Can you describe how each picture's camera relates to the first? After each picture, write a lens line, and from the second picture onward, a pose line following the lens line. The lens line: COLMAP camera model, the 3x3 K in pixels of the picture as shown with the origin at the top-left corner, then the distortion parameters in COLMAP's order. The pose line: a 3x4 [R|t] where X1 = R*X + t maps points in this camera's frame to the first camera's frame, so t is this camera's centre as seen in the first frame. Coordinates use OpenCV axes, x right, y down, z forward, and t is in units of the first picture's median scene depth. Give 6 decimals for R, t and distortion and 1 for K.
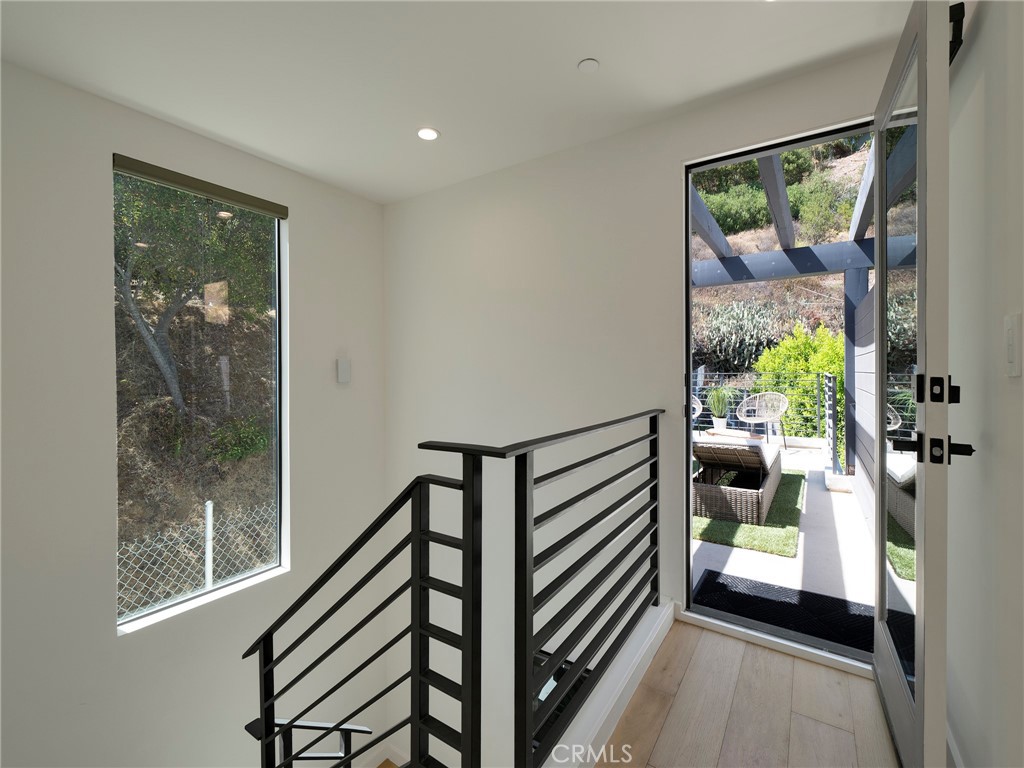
lens RADIAL K [[443.3, 0, 511.2], [0, 443.3, 378.0], [0, 0, 1]] dist [-0.045071, -0.000535]
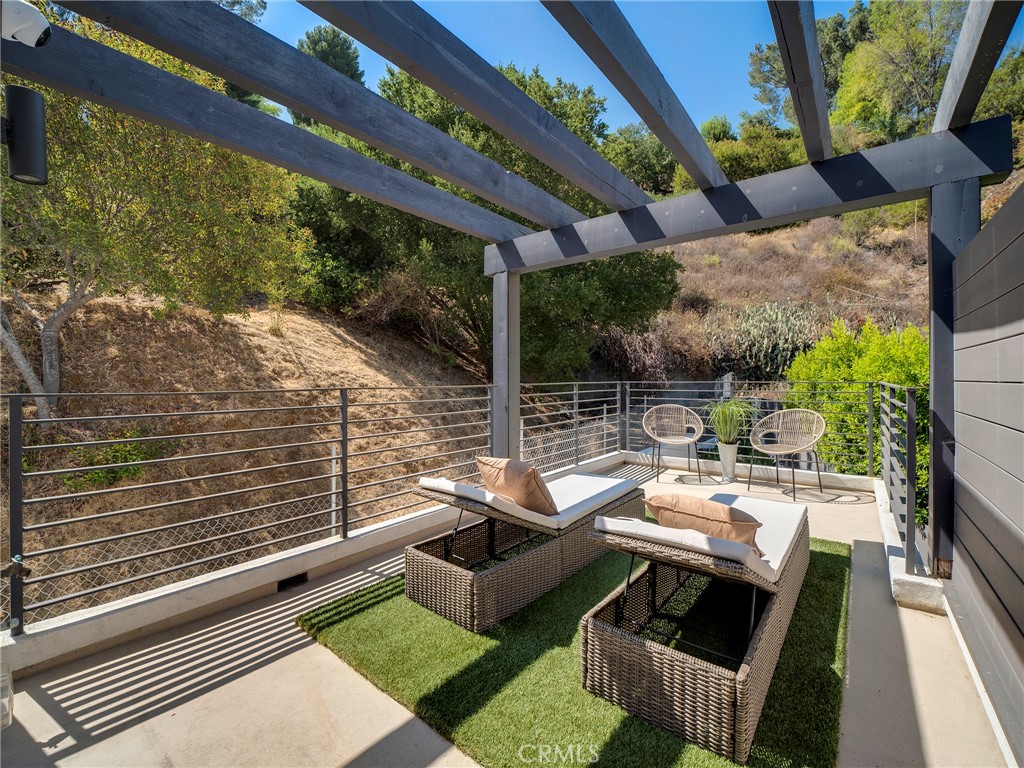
lens RADIAL K [[443.3, 0, 510.8], [0, 443.3, 383.8], [0, 0, 1]] dist [-0.045071, -0.000535]
pose [[0.997787, 0.004252, -0.066357, 0.109853], [-0.004435, 0.999987, -0.002614, -0.002522], [0.066345, 0.002903, 0.997793, 0.168150]]
